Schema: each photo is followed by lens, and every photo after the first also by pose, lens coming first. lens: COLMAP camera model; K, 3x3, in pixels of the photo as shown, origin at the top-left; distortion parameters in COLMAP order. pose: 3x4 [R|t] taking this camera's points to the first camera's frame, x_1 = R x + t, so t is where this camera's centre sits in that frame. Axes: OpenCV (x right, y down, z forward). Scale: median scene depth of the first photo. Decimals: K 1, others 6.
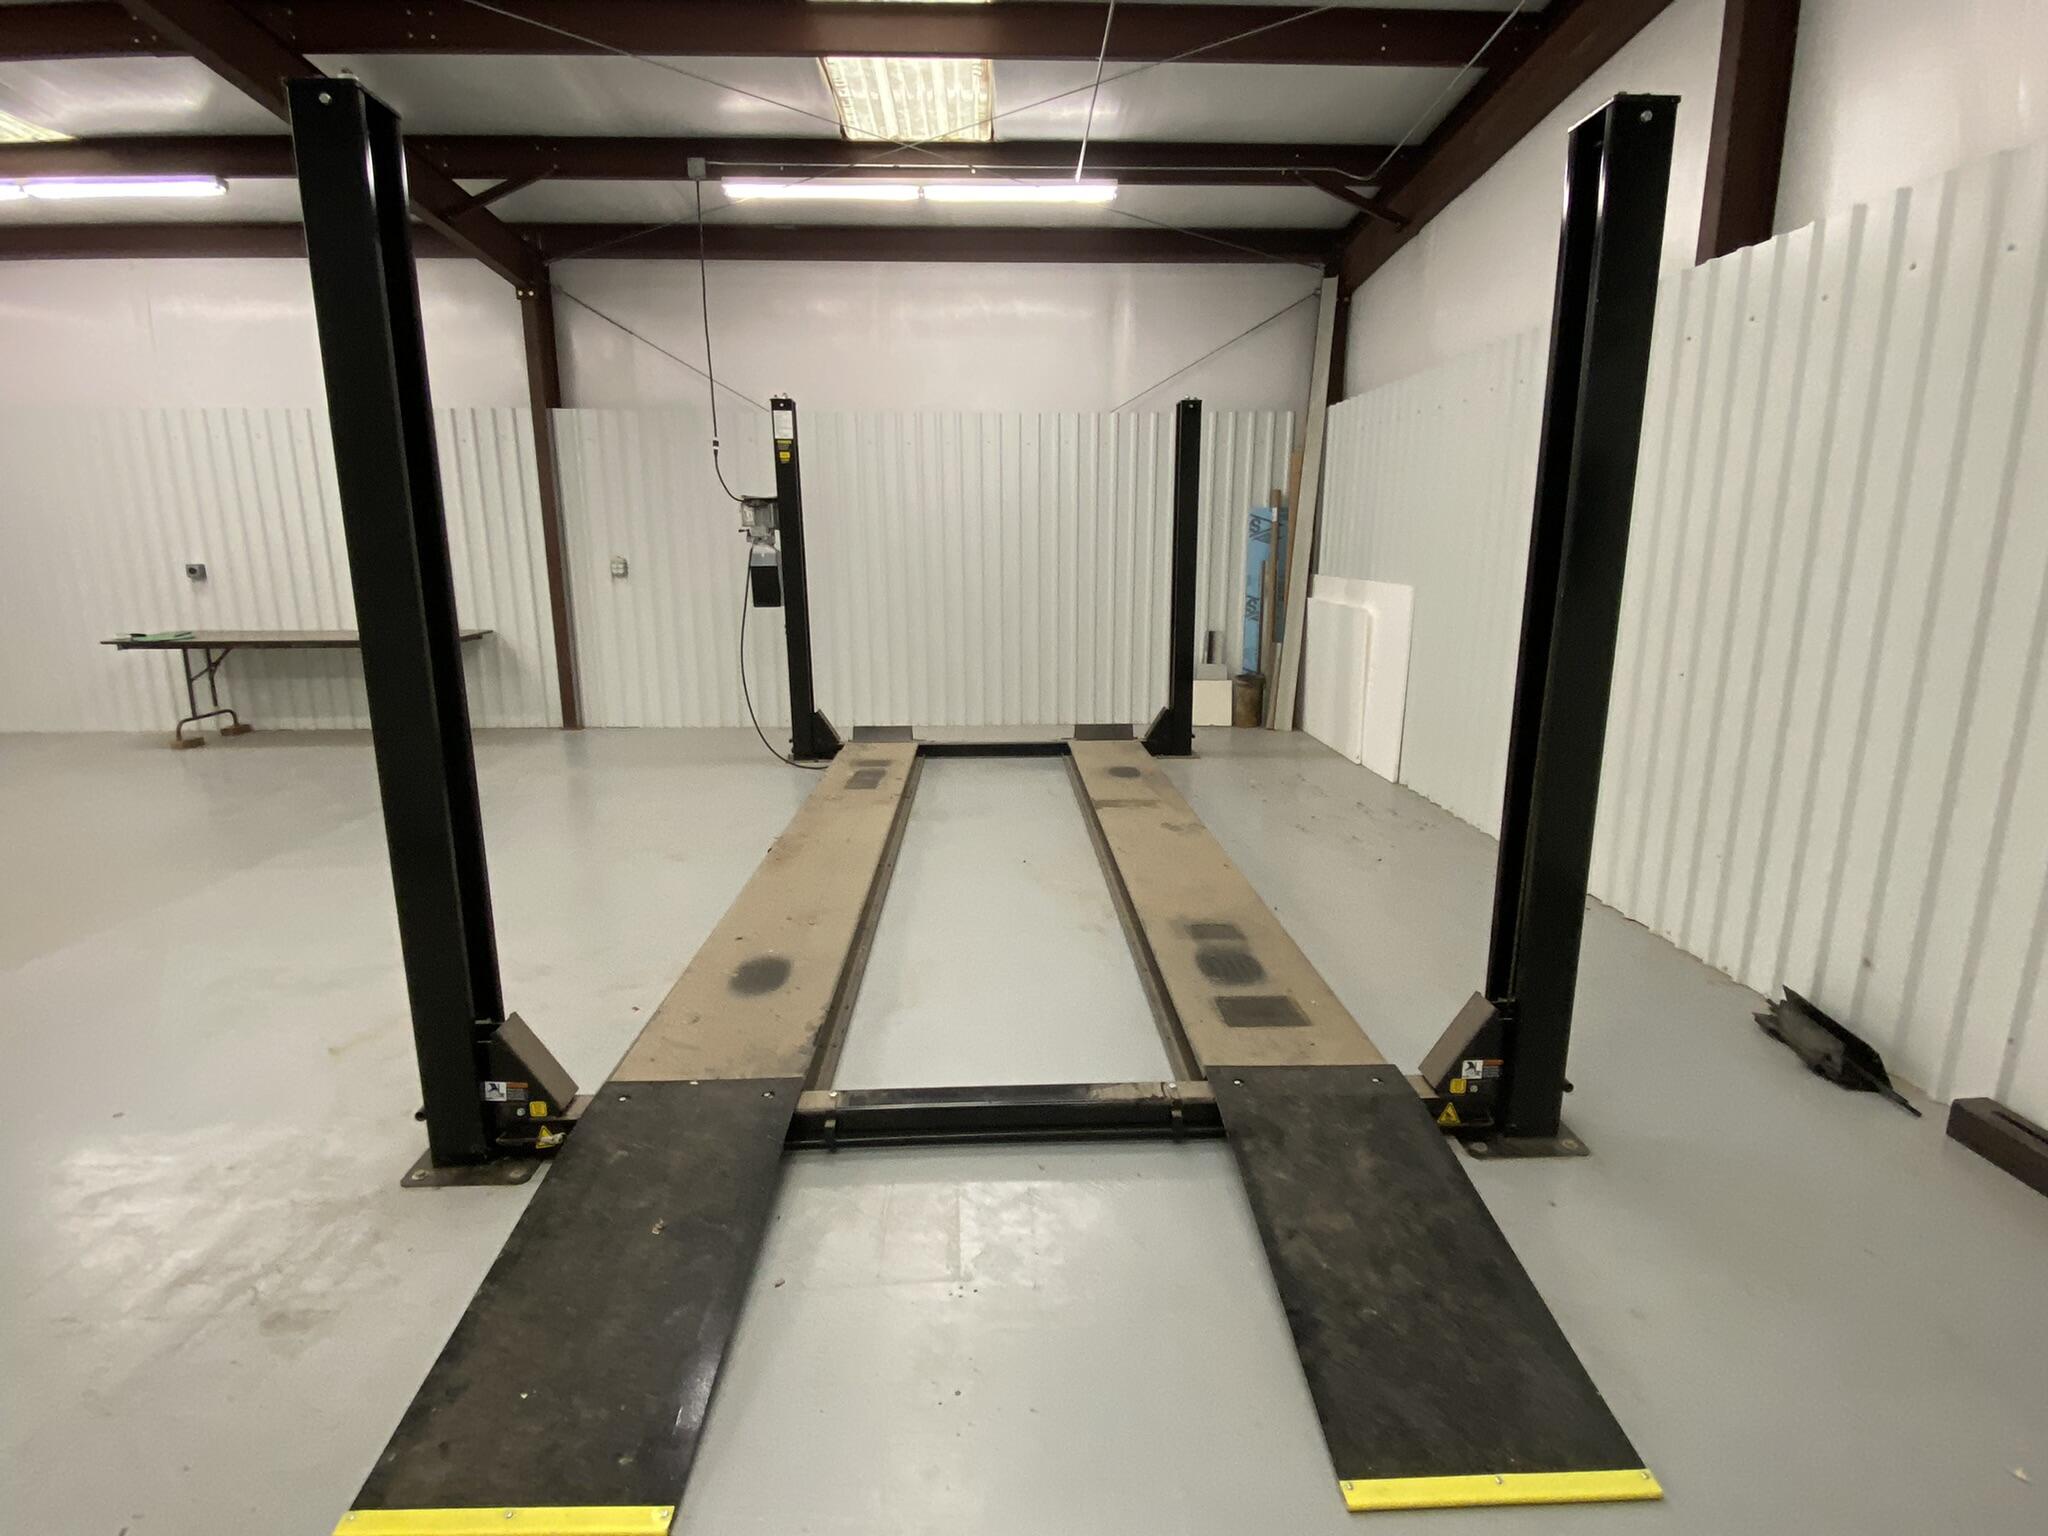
lens RADIAL K [[1005.4, 0, 1020.2], [0, 1005.4, 784.8], [0, 0, 1]] dist [0.005725, 0.002015]
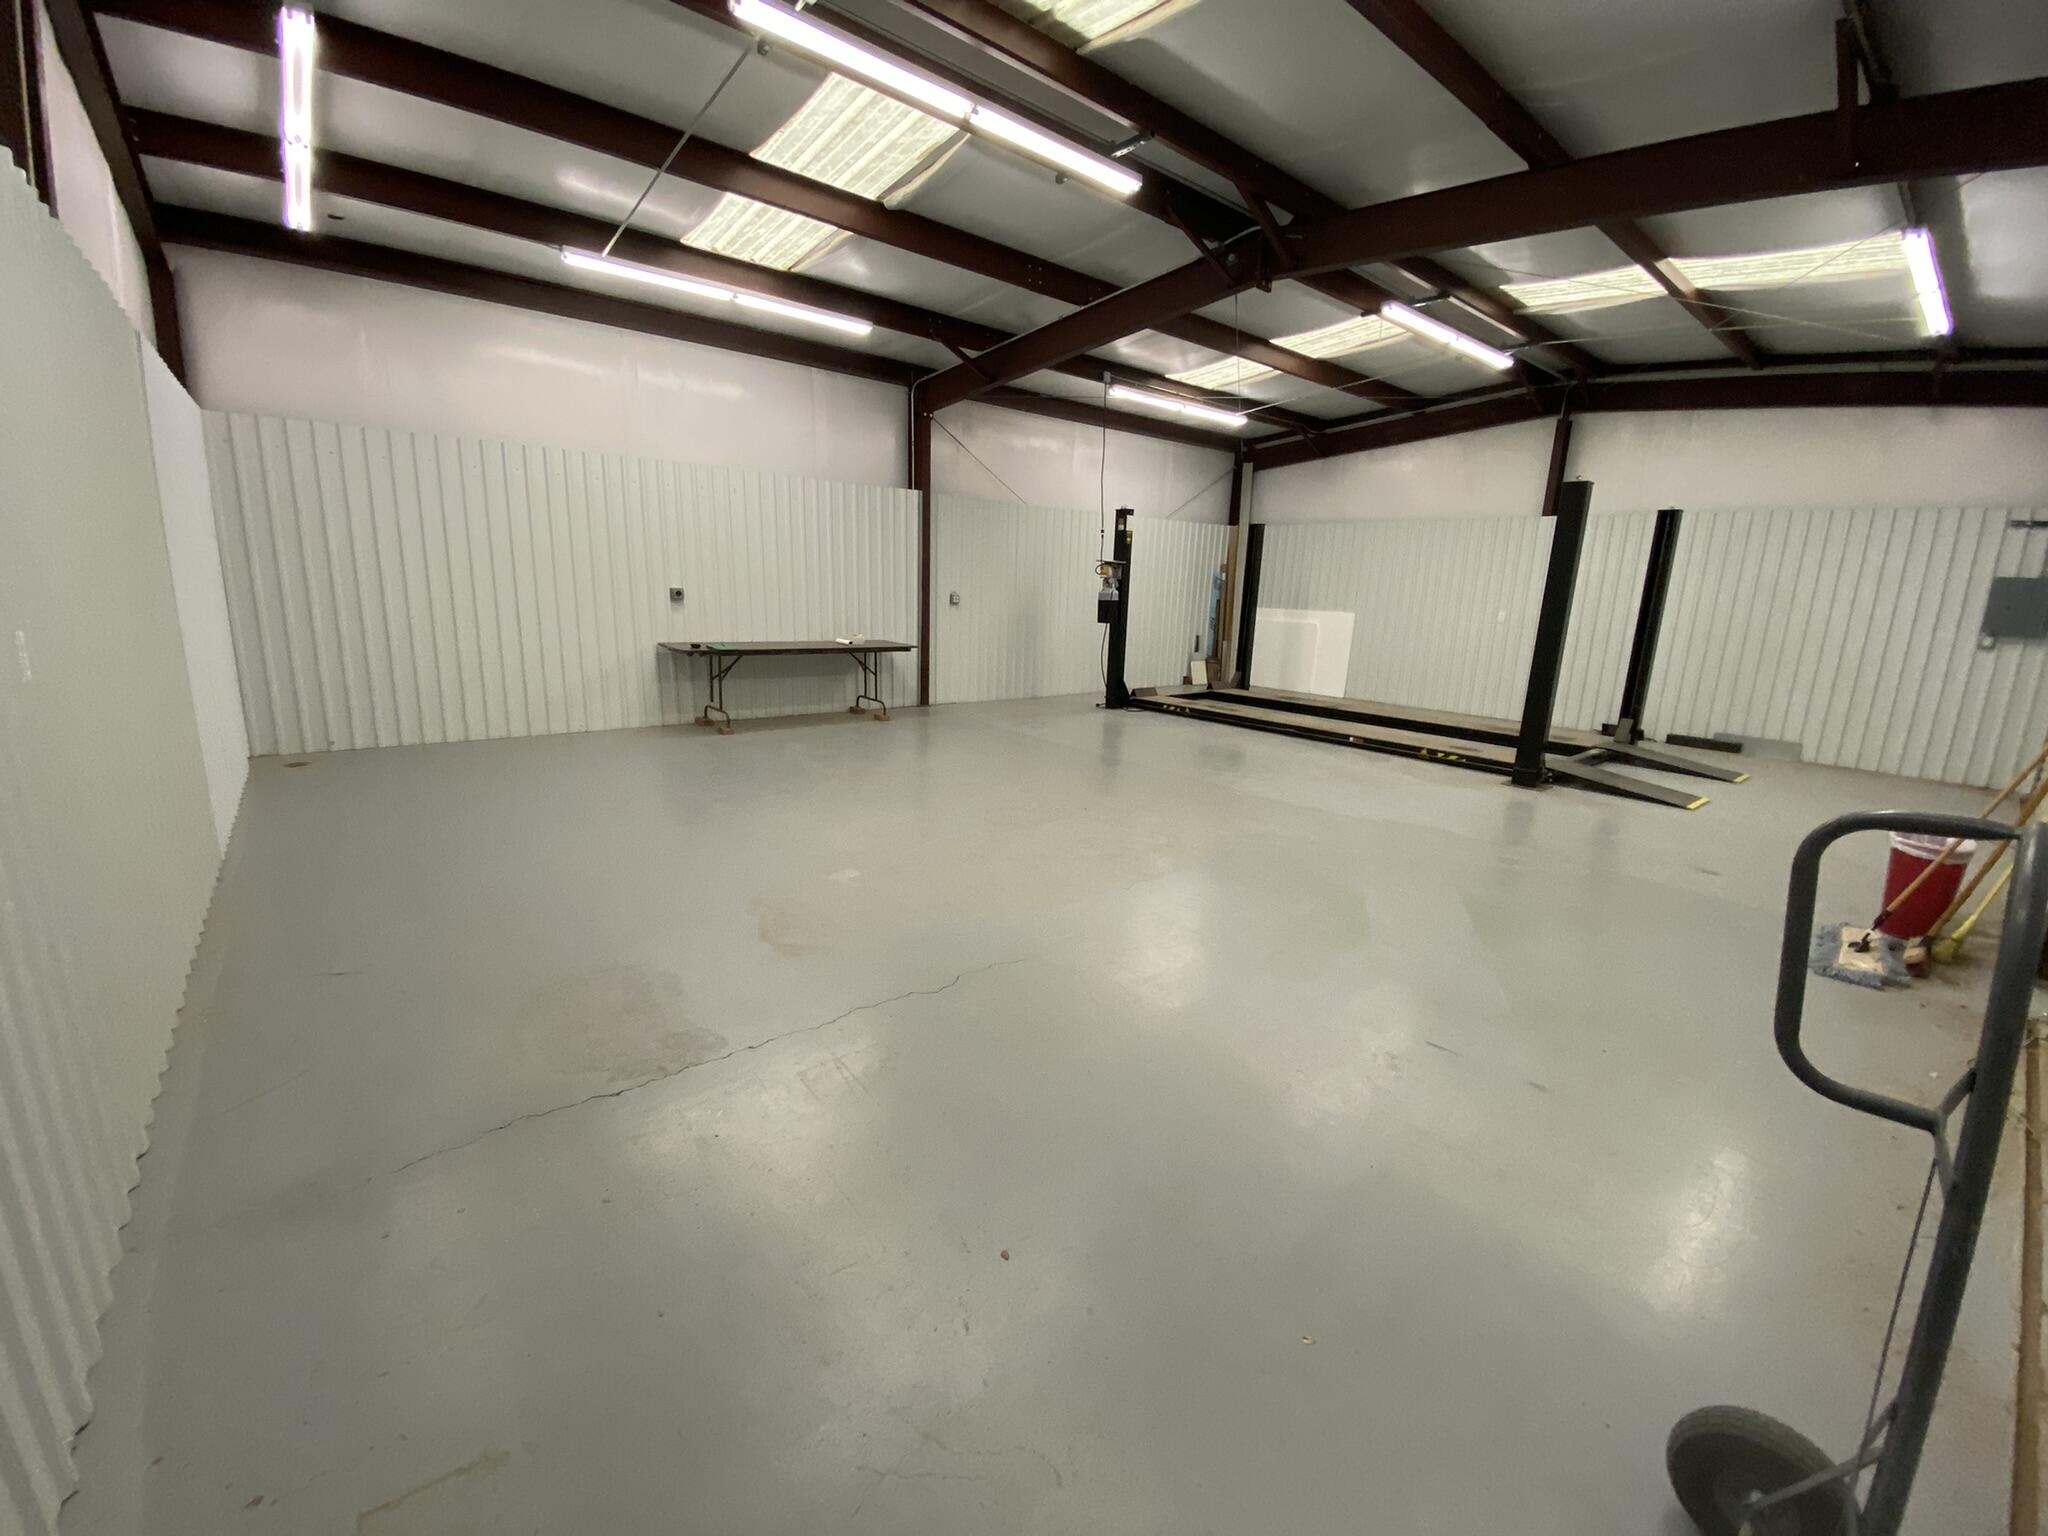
lens RADIAL K [[816.9, 0, 1017.7], [0, 816.9, 780.1], [0, 0, 1]] dist [-0.008151, -0.001689]
pose [[0.789904, -0.116034, 0.602152, -1.105697], [0.108901, 0.992870, 0.048469, 0.009855], [-0.603483, 0.027289, 0.796909, -0.031414]]
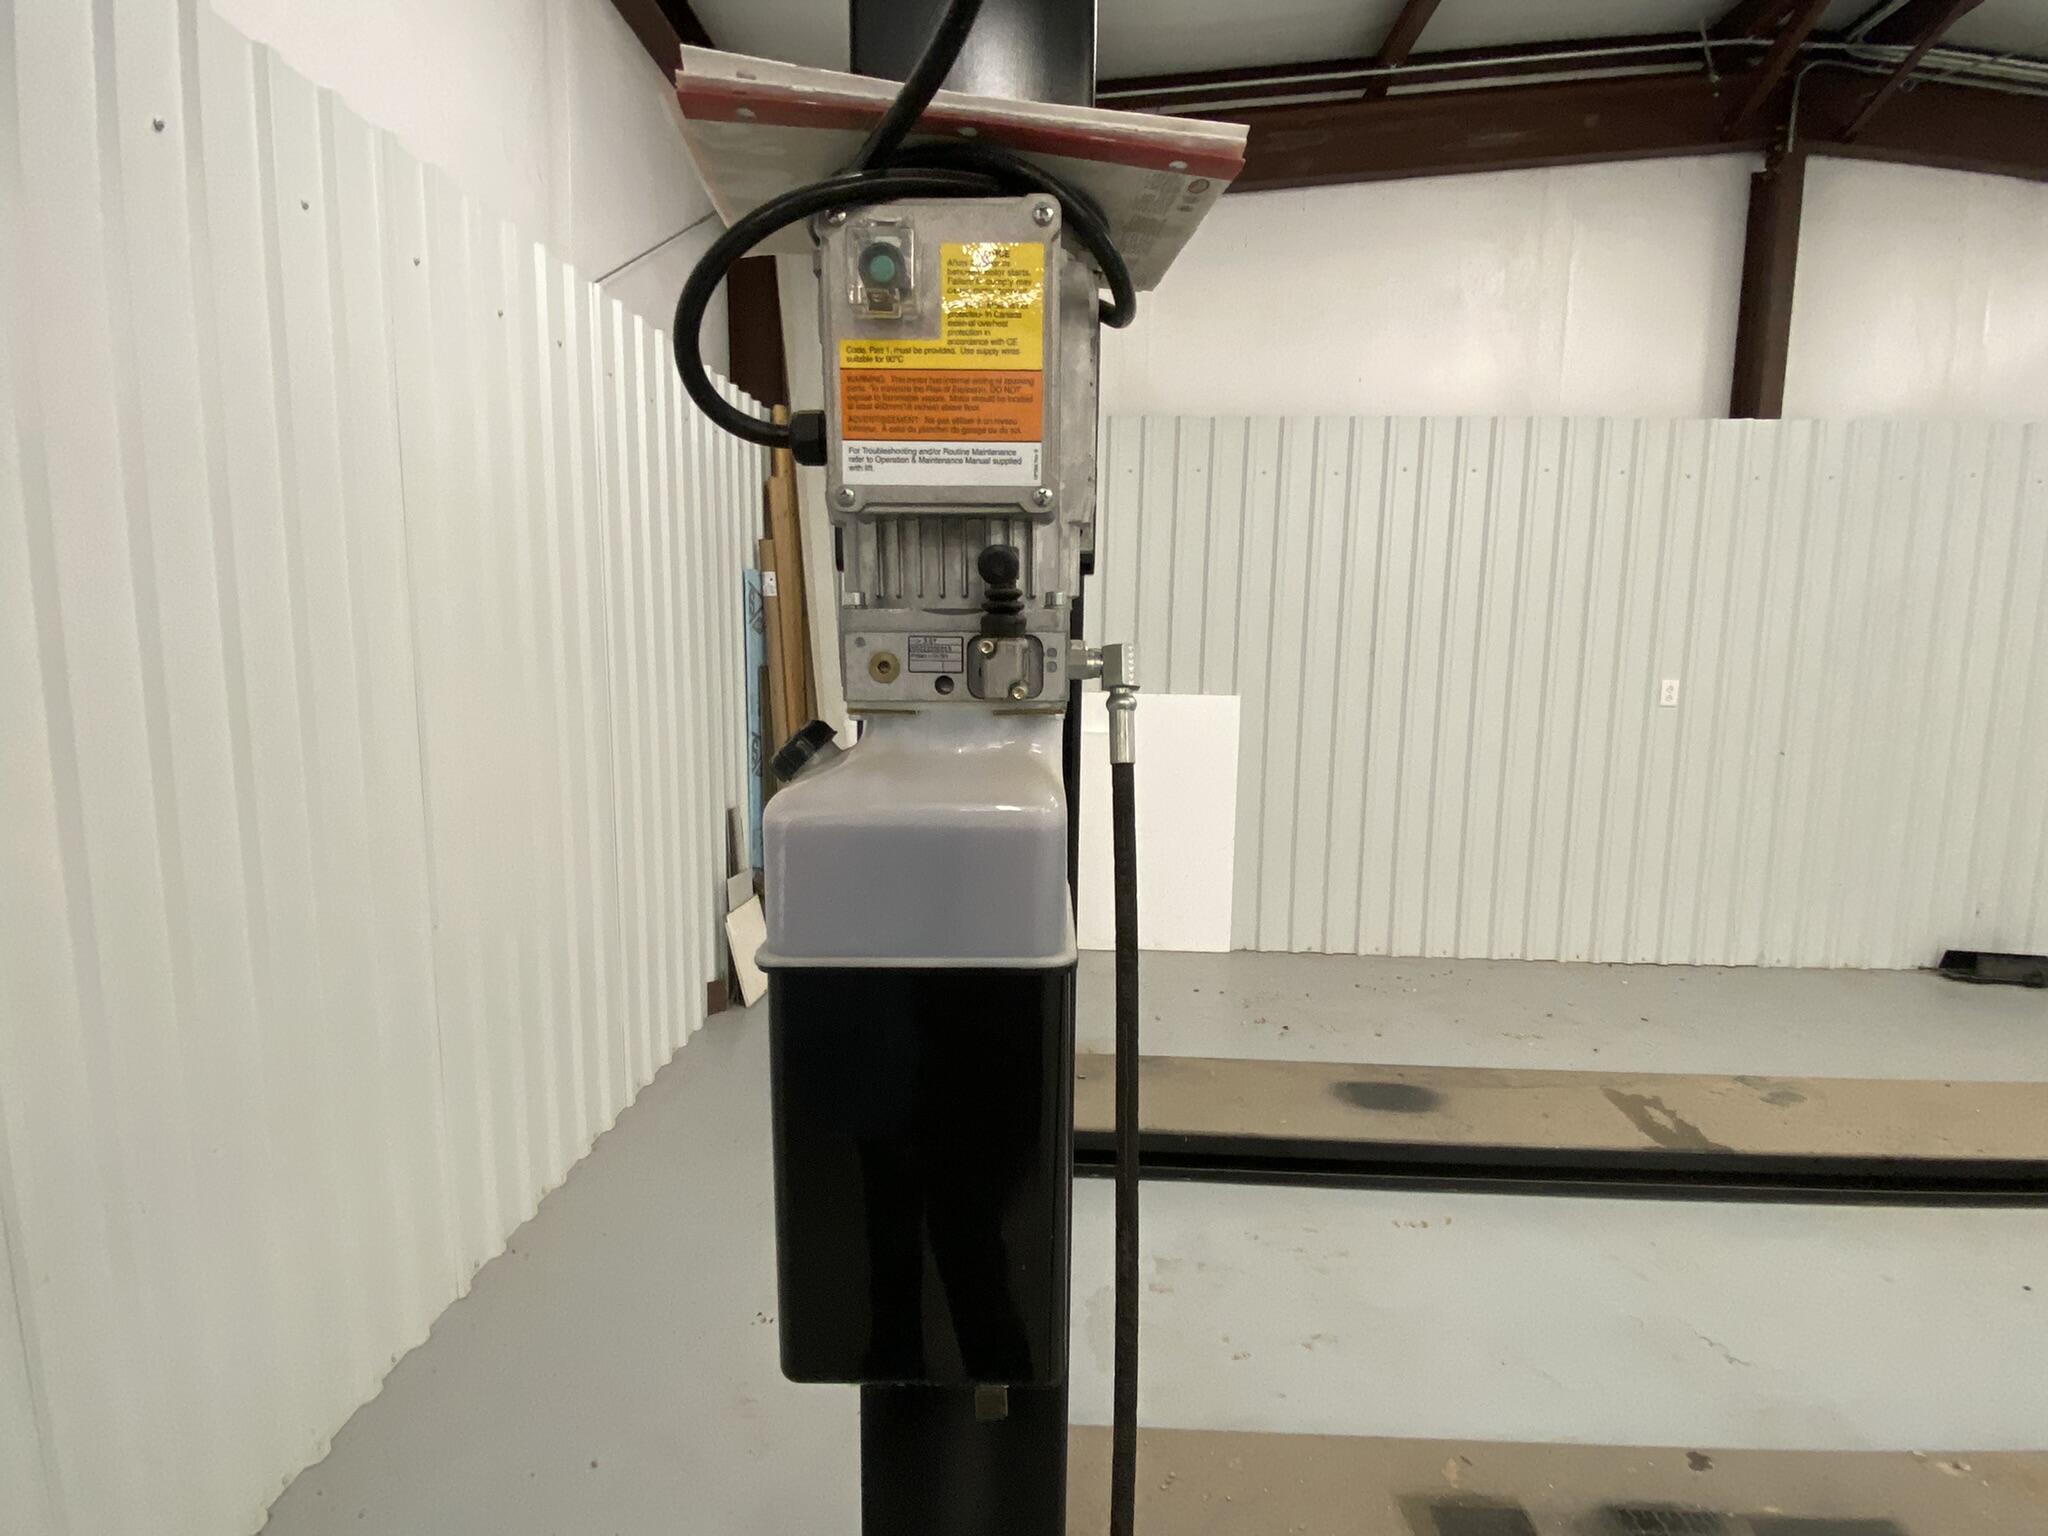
lens RADIAL K [[1005.4, 0, 1024.2], [0, 1005.4, 765.8], [0, 0, 1]] dist [0.005725, 0.002015]
pose [[0.066757, -0.143665, 0.987372, -0.300557], [0.218176, 0.967734, 0.126057, -0.214595], [-0.973623, 0.207006, 0.095948, 0.843857]]
